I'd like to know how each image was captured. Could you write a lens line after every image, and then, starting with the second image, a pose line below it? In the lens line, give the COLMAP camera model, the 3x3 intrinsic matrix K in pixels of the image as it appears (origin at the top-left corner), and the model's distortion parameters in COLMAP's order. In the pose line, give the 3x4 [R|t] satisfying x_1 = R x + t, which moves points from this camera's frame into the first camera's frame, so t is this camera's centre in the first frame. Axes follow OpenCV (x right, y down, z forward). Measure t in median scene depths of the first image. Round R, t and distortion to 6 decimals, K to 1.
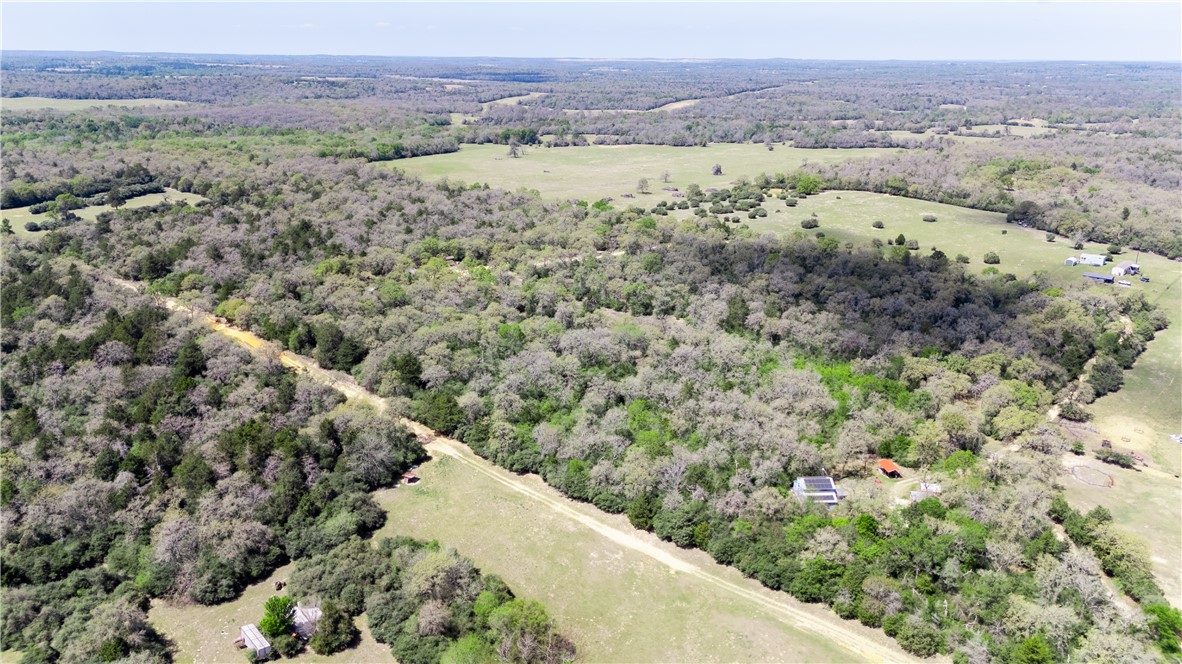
lens RADIAL K [[845.7, 0, 591.0], [0, 845.7, 332.0], [0, 0, 1]] dist [0.085166, -0.116877]
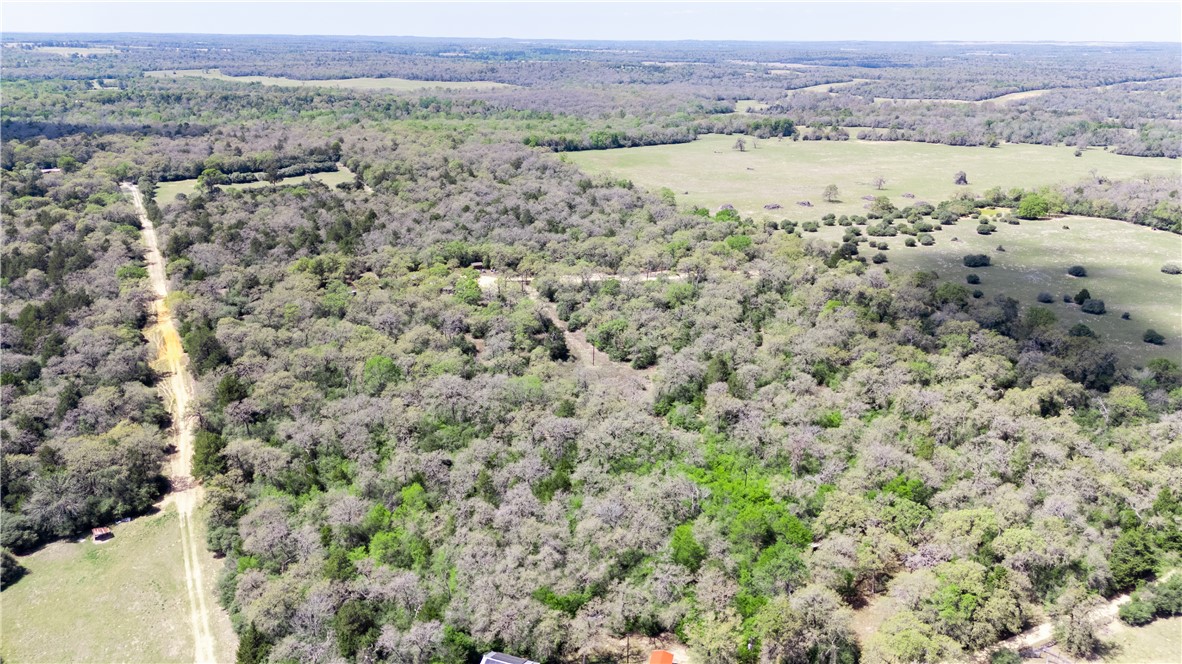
lens RADIAL K [[845.7, 0, 591.0], [0, 845.7, 332.0], [0, 0, 1]] dist [0.085166, -0.116877]
pose [[0.922450, 0.125692, -0.365086, 0.121256], [-0.119758, 0.992039, 0.038952, -0.027945], [0.367076, 0.007791, 0.930158, 0.085926]]
